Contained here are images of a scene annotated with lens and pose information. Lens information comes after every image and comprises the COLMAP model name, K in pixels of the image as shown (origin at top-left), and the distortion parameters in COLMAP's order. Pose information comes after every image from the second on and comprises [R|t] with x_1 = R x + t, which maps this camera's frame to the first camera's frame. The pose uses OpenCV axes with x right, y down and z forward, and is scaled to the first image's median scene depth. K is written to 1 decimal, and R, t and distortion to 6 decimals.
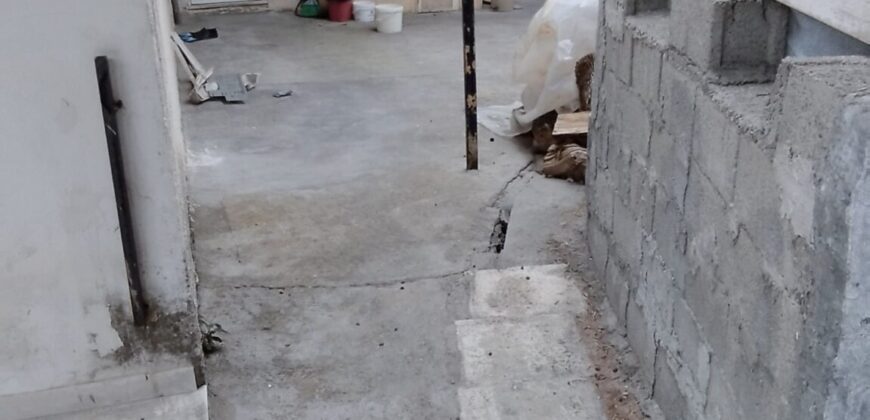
lens RADIAL K [[874.0, 0, 435.0], [0, 874.0, 210.0], [0, 0, 1]] dist [0.003555, -0.002752]
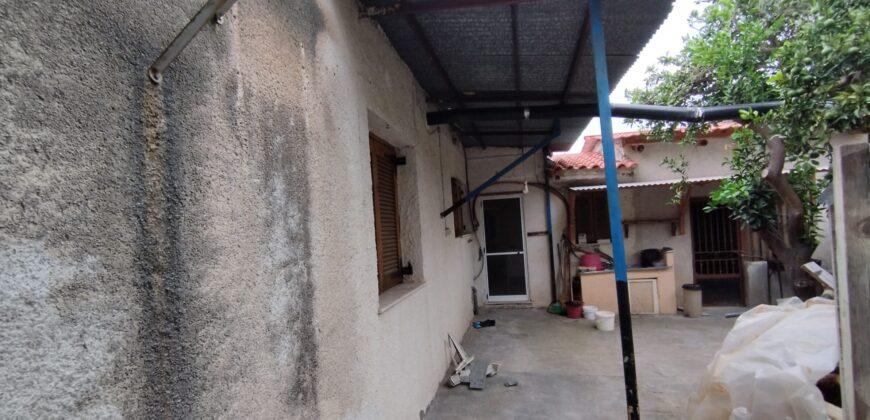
lens RADIAL K [[431.1, 0, 432.8], [0, 431.1, 214.5], [0, 0, 1]] dist [-0.003727, -0.001273]
pose [[0.884542, -0.038250, -0.464890, 0.040445], [-0.137074, 0.931315, -0.337435, -0.102548], [0.445866, 0.362200, 0.818544, 0.193226]]
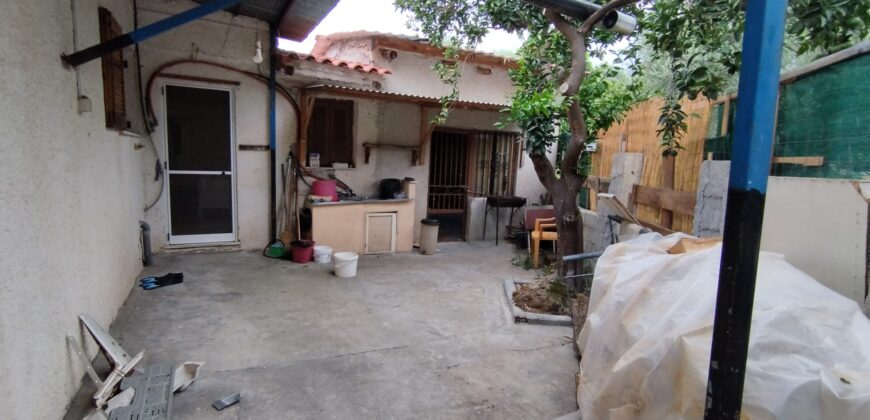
lens RADIAL K [[431.1, 0, 432.8], [0, 431.1, 214.5], [0, 0, 1]] dist [-0.003727, -0.001273]
pose [[0.978298, 0.042208, 0.202858, -0.061855], [0.008990, 0.969464, -0.245068, -0.149189], [-0.207008, 0.241573, 0.948045, 0.429175]]
